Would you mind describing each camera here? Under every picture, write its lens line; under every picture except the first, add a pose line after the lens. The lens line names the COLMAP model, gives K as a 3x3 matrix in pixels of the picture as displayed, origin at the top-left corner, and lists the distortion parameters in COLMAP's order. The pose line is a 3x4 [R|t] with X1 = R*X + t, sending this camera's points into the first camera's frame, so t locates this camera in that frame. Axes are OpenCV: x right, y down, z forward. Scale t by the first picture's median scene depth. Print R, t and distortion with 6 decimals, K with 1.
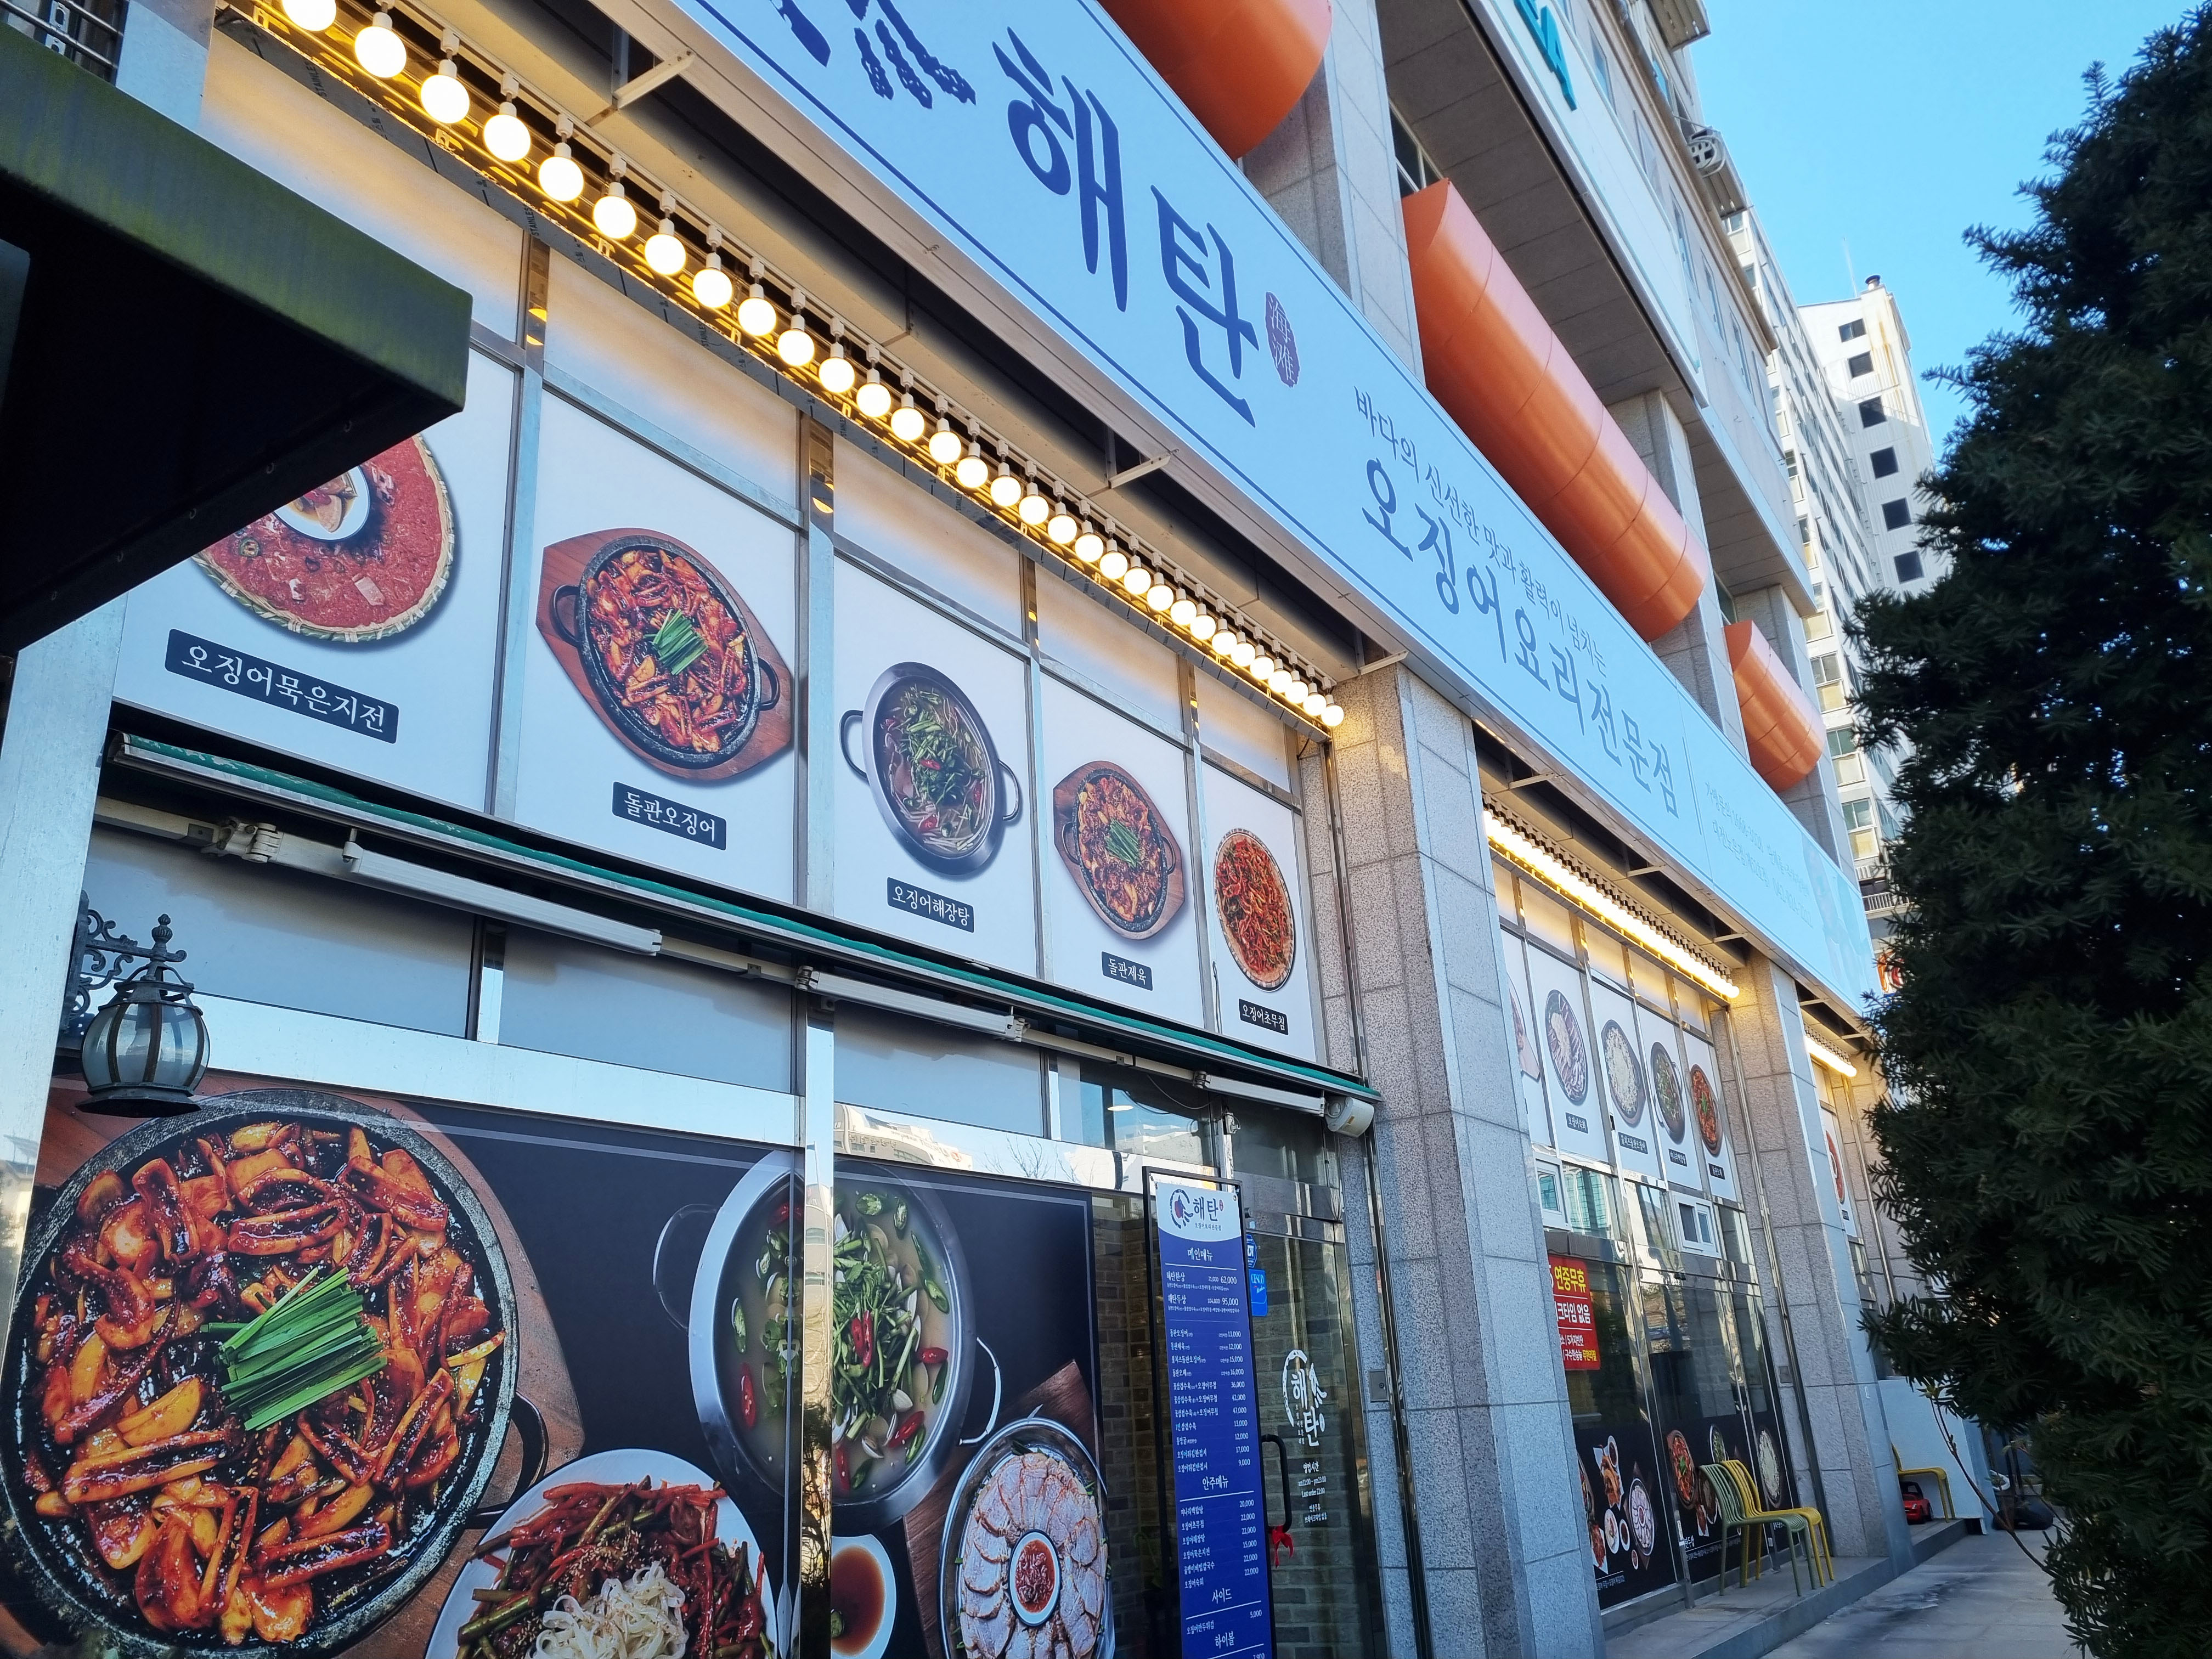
lens RADIAL K [[1657.7, 0, 1107.3], [0, 1657.7, 801.8], [0, 0, 1]] dist [0.016968, -0.018638]
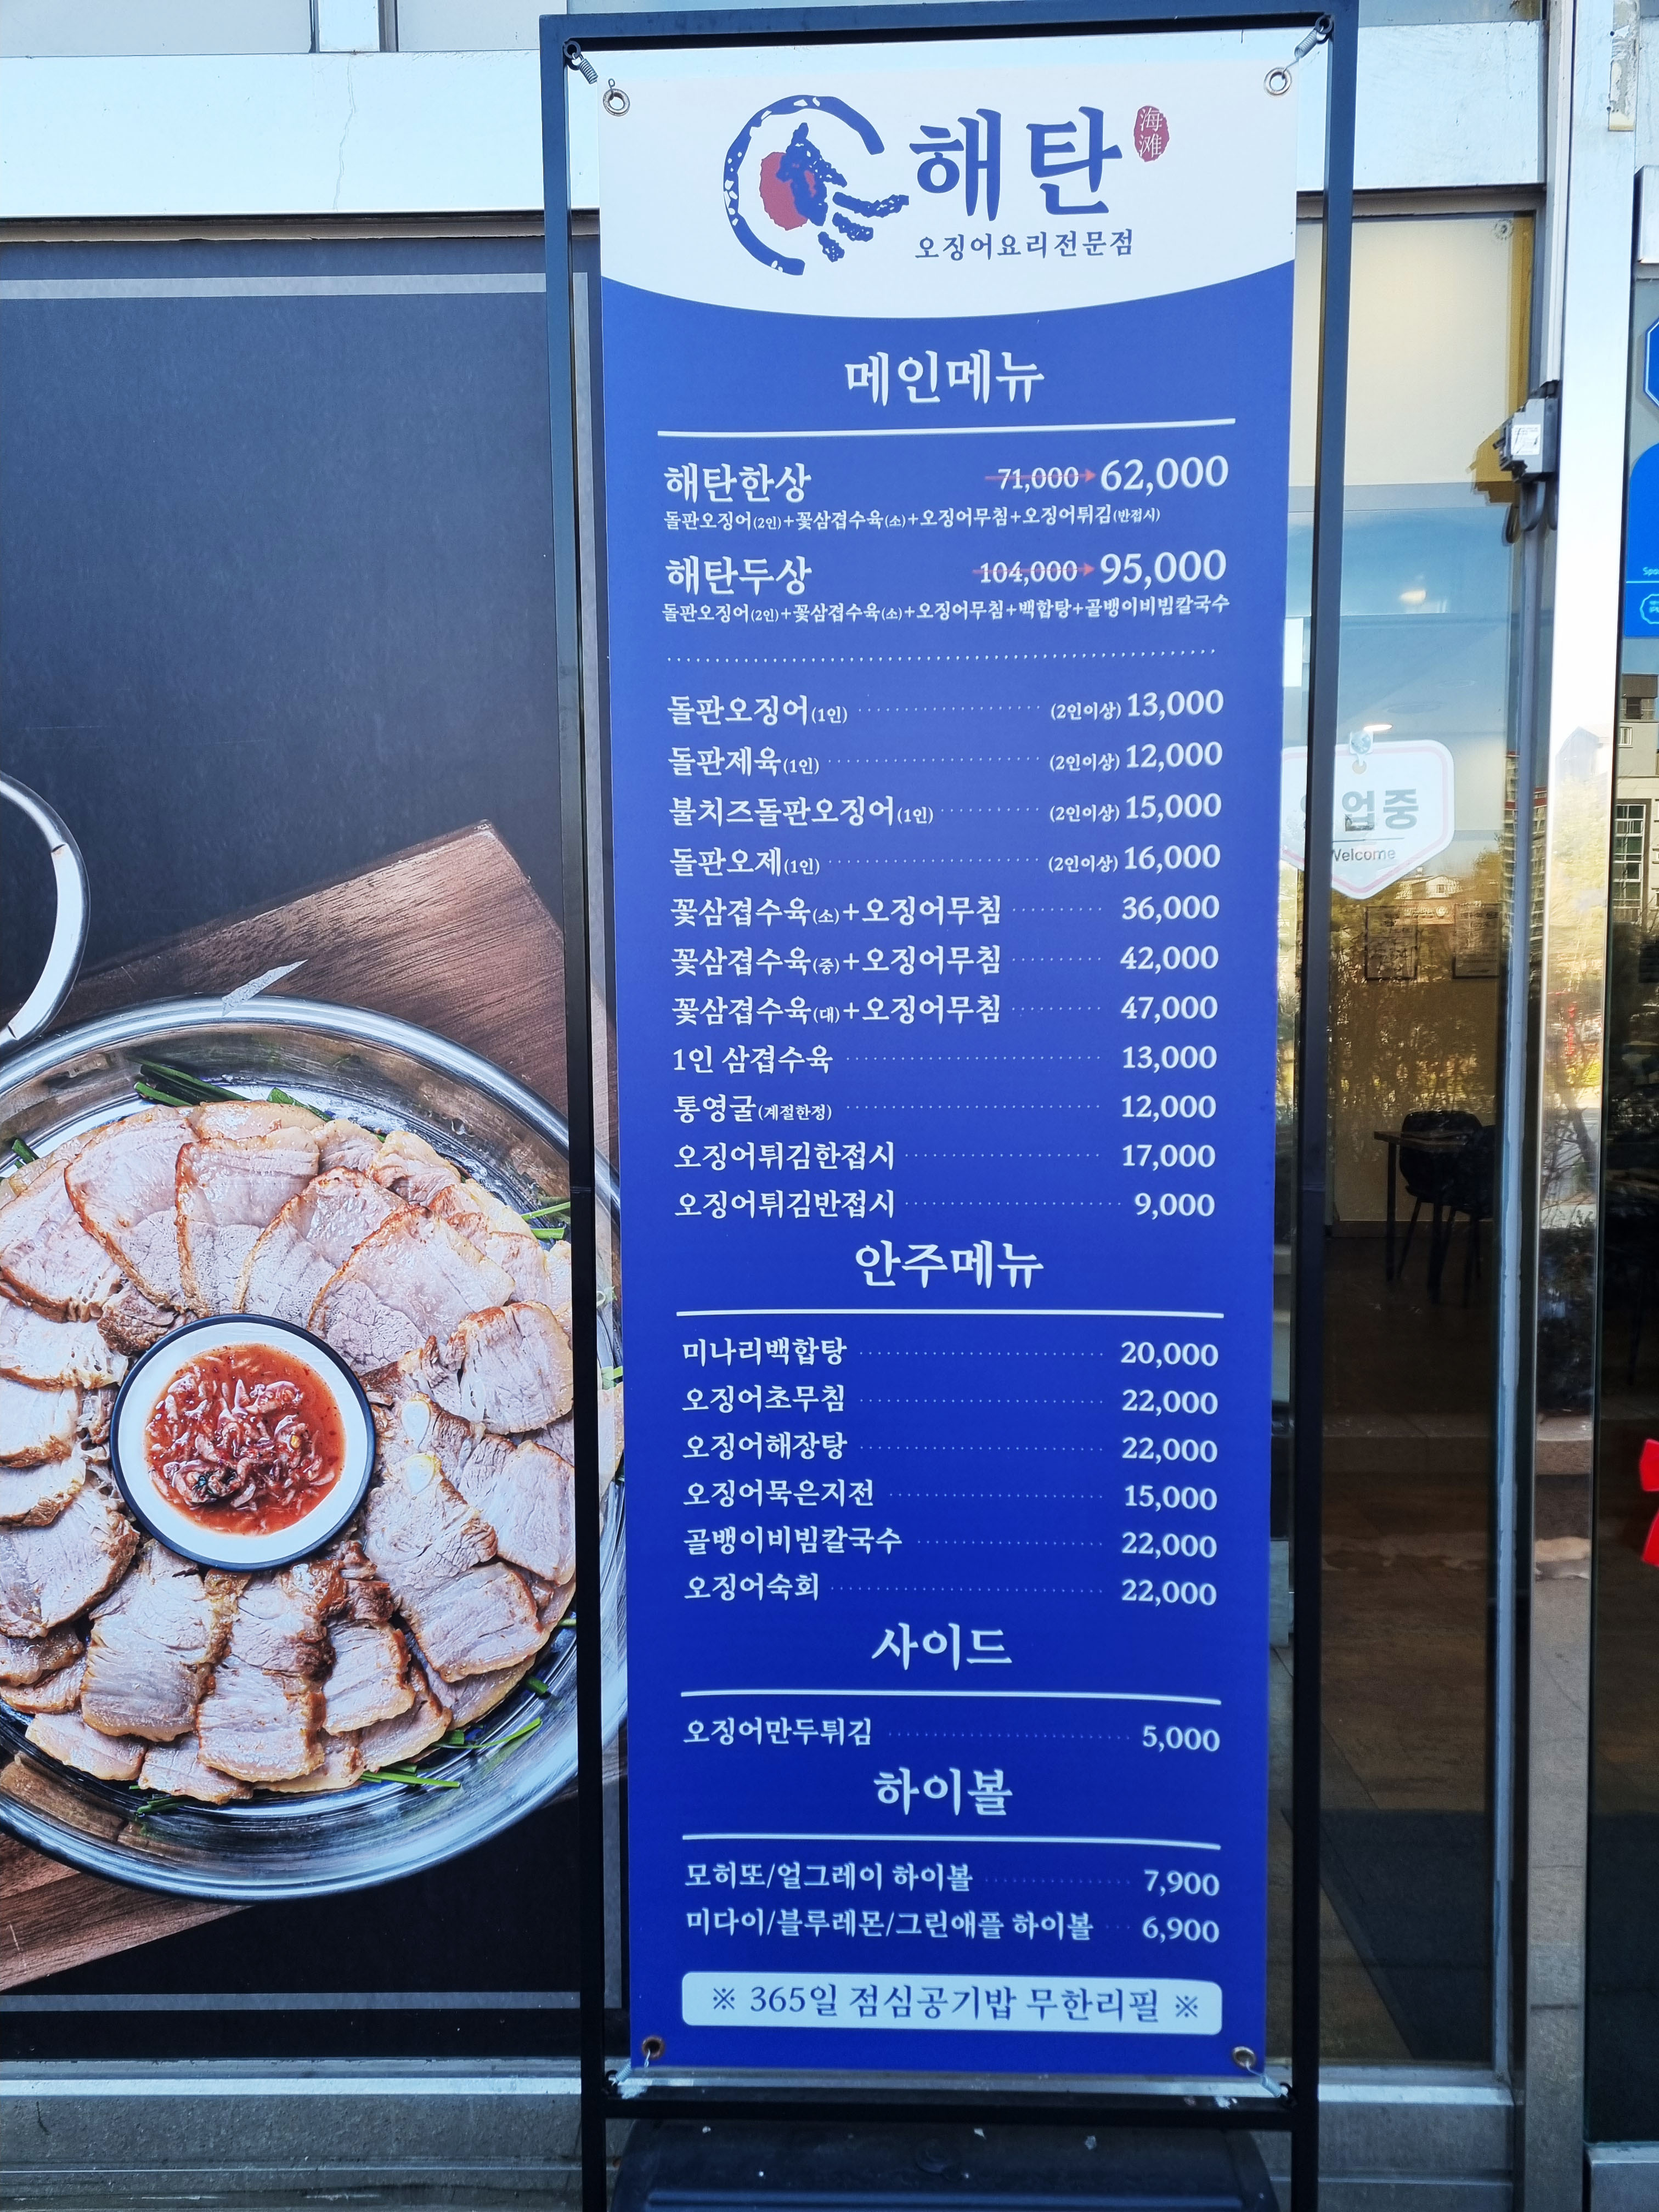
lens RADIAL K [[1679.3, 0, 830.0], [0, 1679.3, 1152.2], [0, 0, 1]] dist [0.061870, -0.001572]
pose [[0.530125, 0.119427, -0.839467, 0.283548], [0.272911, 0.913317, 0.302277, 0.319390], [0.802800, -0.389344, 0.451579, 0.902707]]
